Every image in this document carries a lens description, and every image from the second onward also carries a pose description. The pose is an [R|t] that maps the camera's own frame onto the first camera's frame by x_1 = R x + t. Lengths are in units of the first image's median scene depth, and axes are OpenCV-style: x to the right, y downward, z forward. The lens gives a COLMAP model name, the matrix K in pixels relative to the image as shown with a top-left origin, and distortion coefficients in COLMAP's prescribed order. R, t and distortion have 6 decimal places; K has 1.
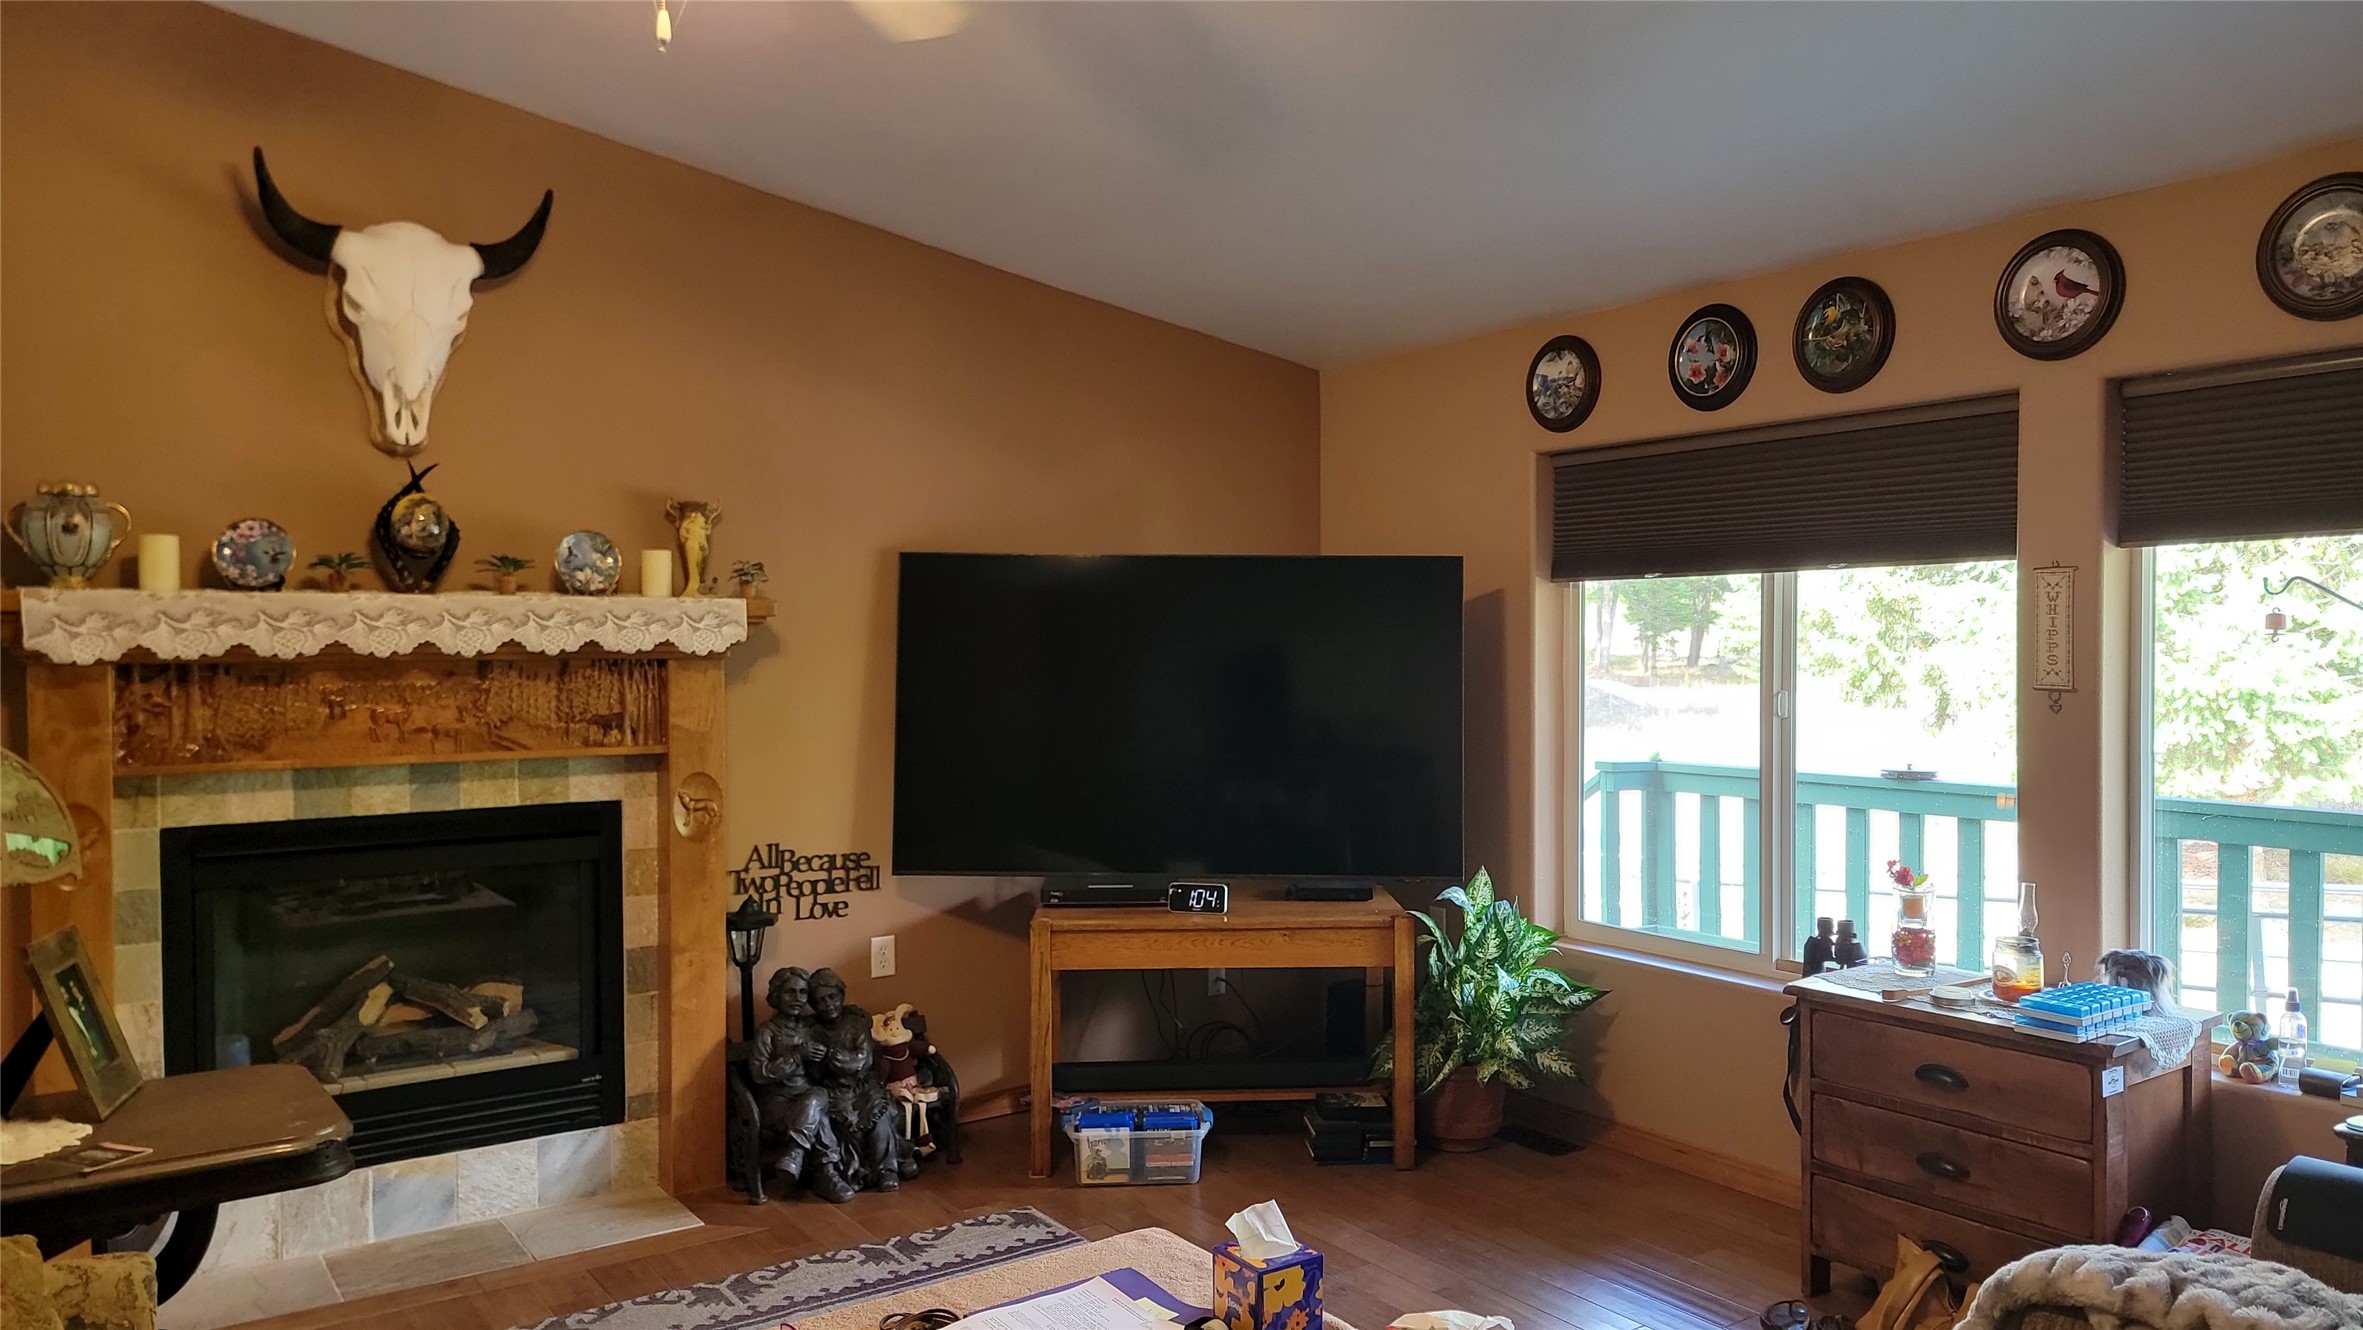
lens RADIAL K [[1626.3, 0, 1204.6], [0, 1626.3, 672.4], [0, 0, 1]] dist [0.069958, -0.061753]
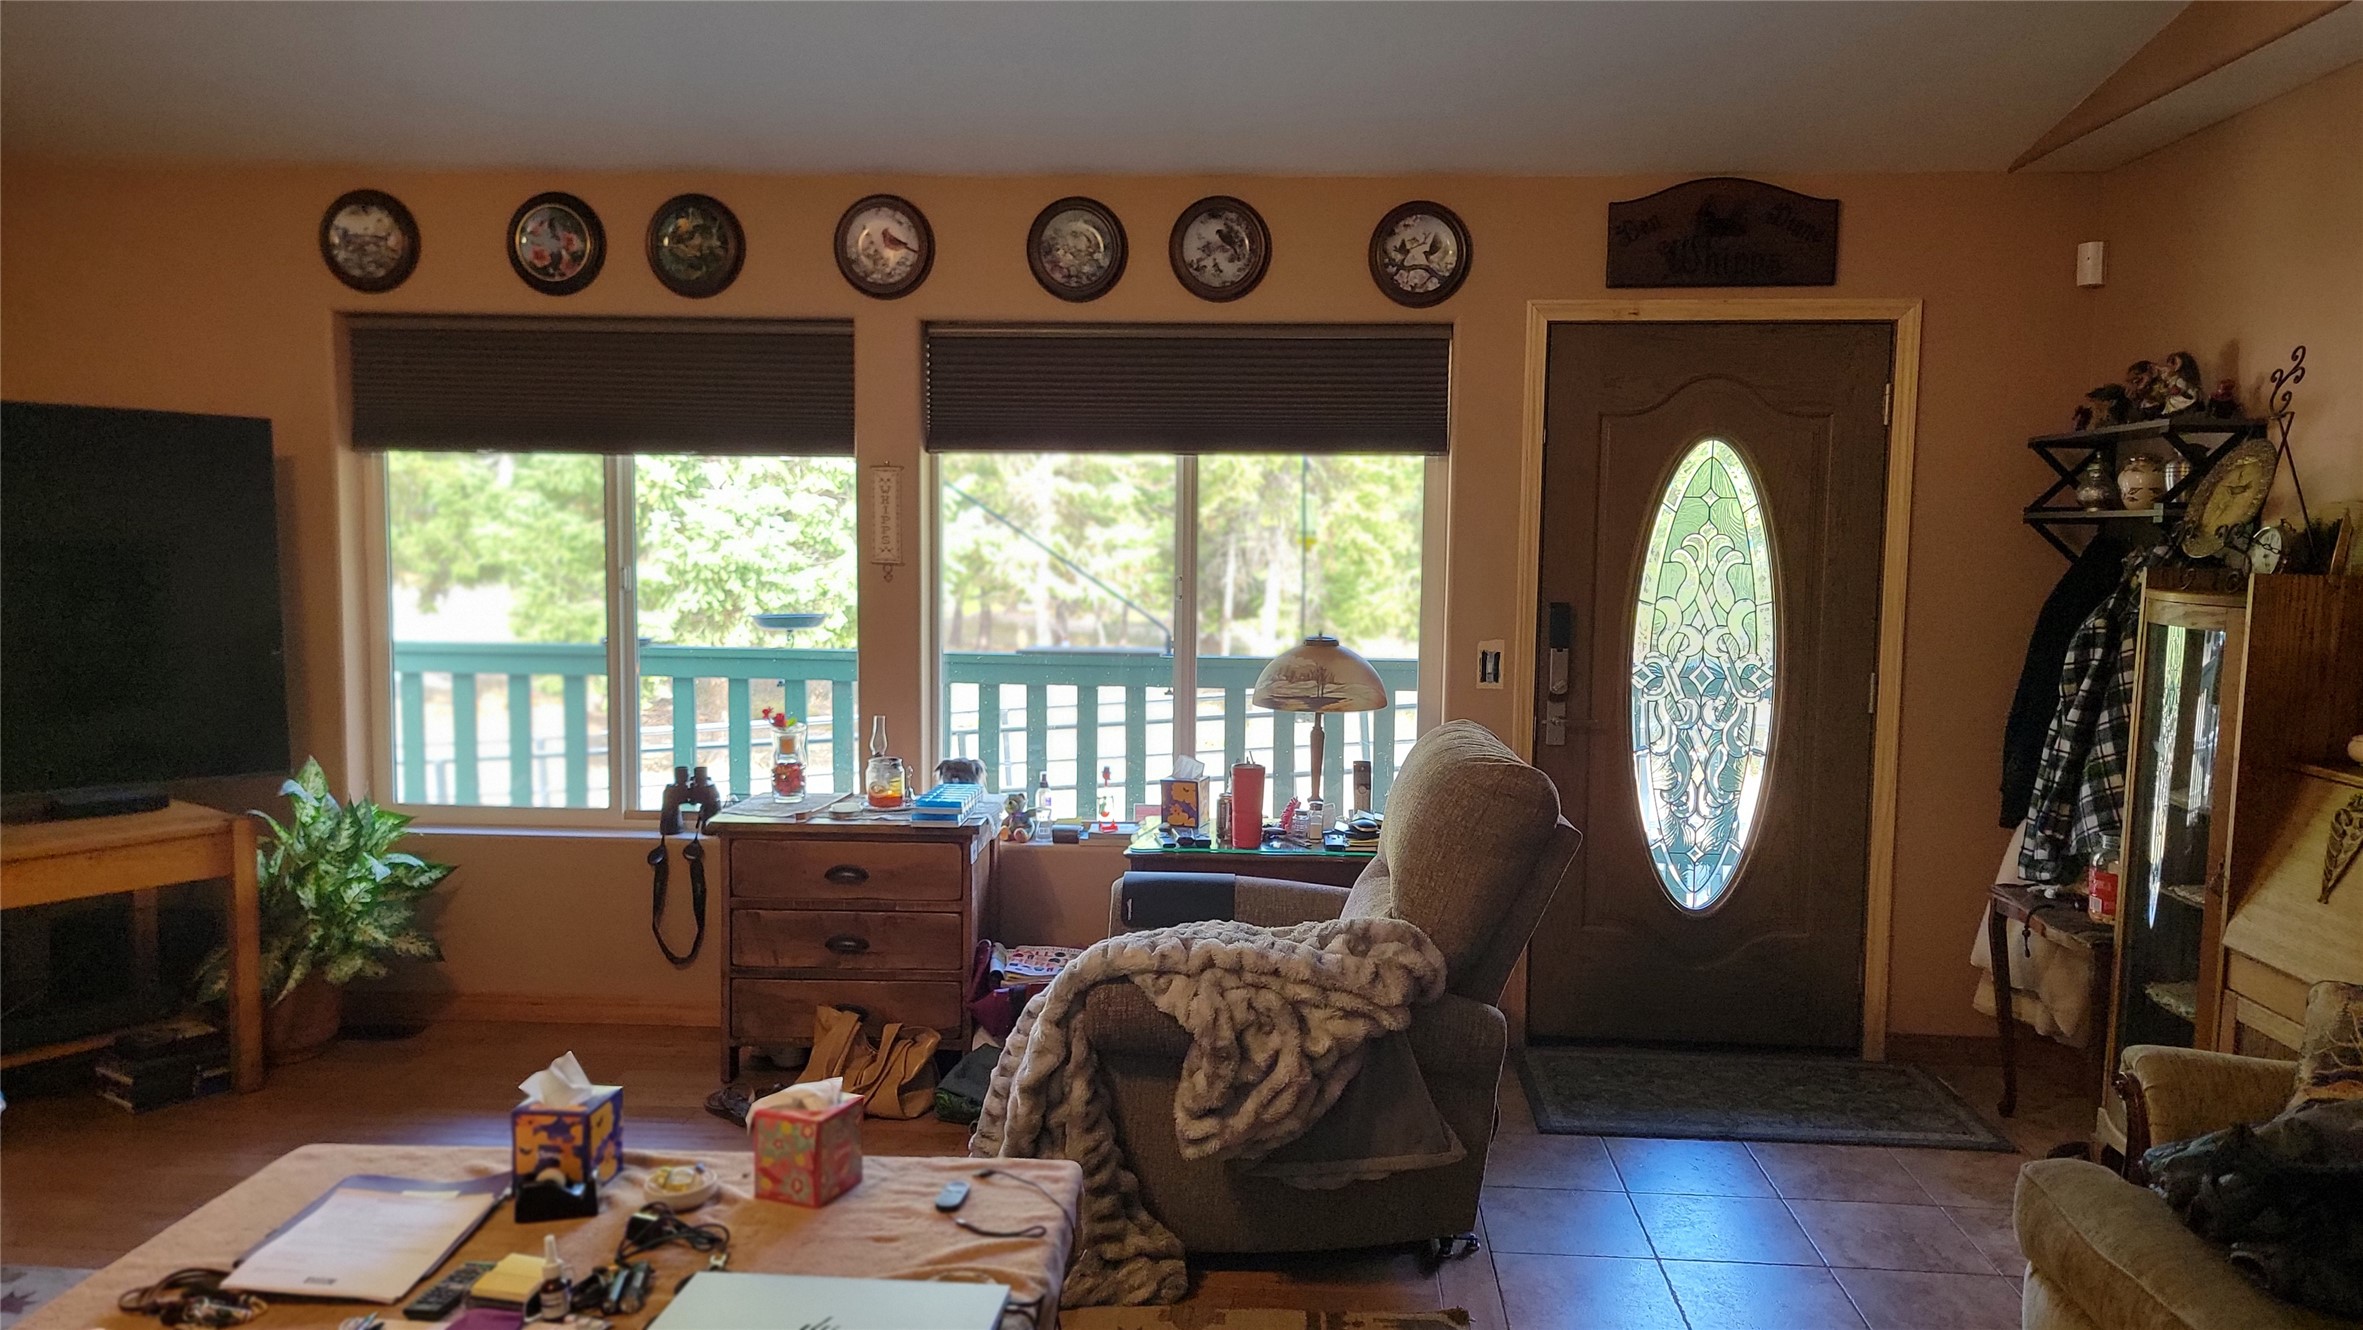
lens RADIAL K [[1626.3, 0, 1204.6], [0, 1626.3, 672.4], [0, 0, 1]] dist [0.069958, -0.061753]
pose [[0.625936, -0.058015, 0.777713, -0.263137], [-0.000798, 0.997181, 0.075029, -0.000103], [-0.779874, -0.047584, 0.624125, 0.017634]]
